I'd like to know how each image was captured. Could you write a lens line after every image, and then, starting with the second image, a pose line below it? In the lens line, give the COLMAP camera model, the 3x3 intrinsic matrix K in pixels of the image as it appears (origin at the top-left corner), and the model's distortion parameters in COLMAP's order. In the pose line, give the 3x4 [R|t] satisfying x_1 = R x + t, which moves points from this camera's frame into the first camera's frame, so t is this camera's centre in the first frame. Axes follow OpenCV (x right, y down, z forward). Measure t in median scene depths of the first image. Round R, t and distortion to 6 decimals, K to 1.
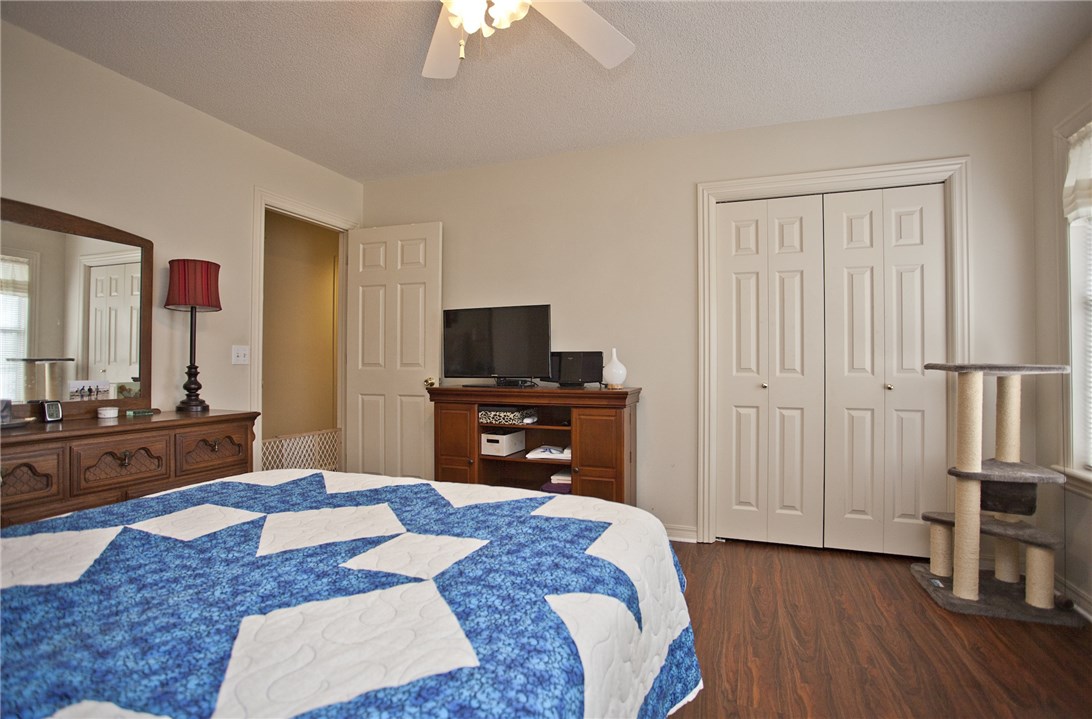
lens RADIAL K [[548.2, 0, 546.0], [0, 548.2, 359.5], [0, 0, 1]] dist [-0.081772, 0.030308]
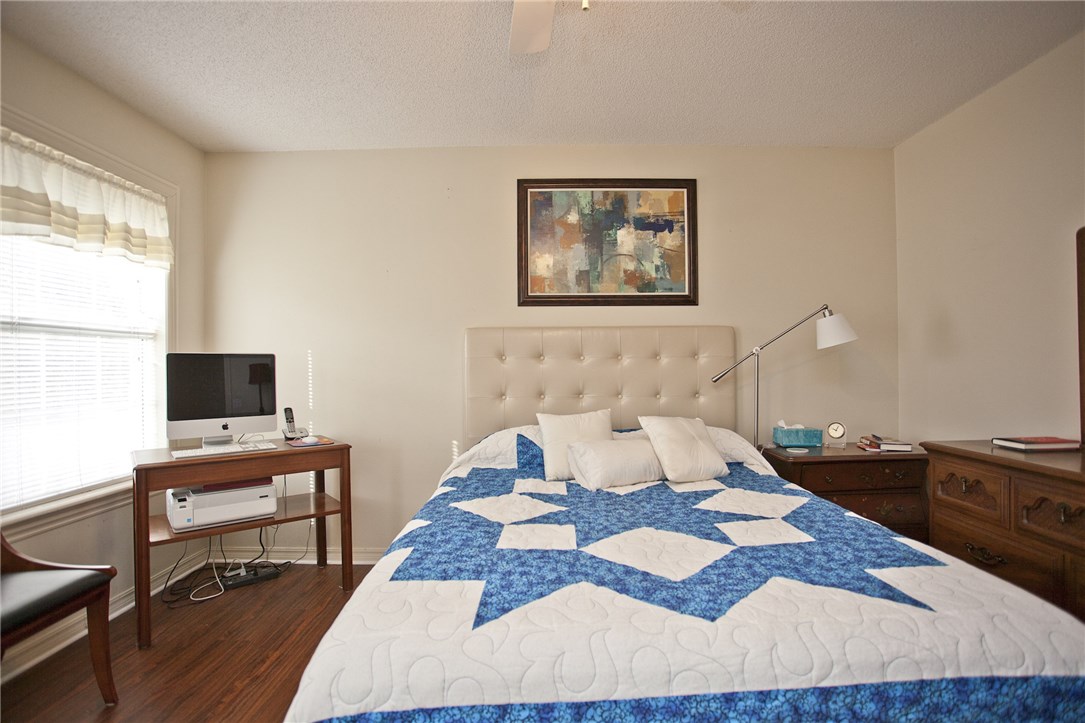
lens RADIAL K [[527.8, 0, 545.8], [0, 527.8, 360.5], [0, 0, 1]] dist [-0.074231, 0.027650]
pose [[-0.932934, 0.006242, -0.359995, 0.200063], [0.010353, 0.999901, -0.009491, -0.068408], [0.359900, -0.012582, -0.932906, 2.046489]]
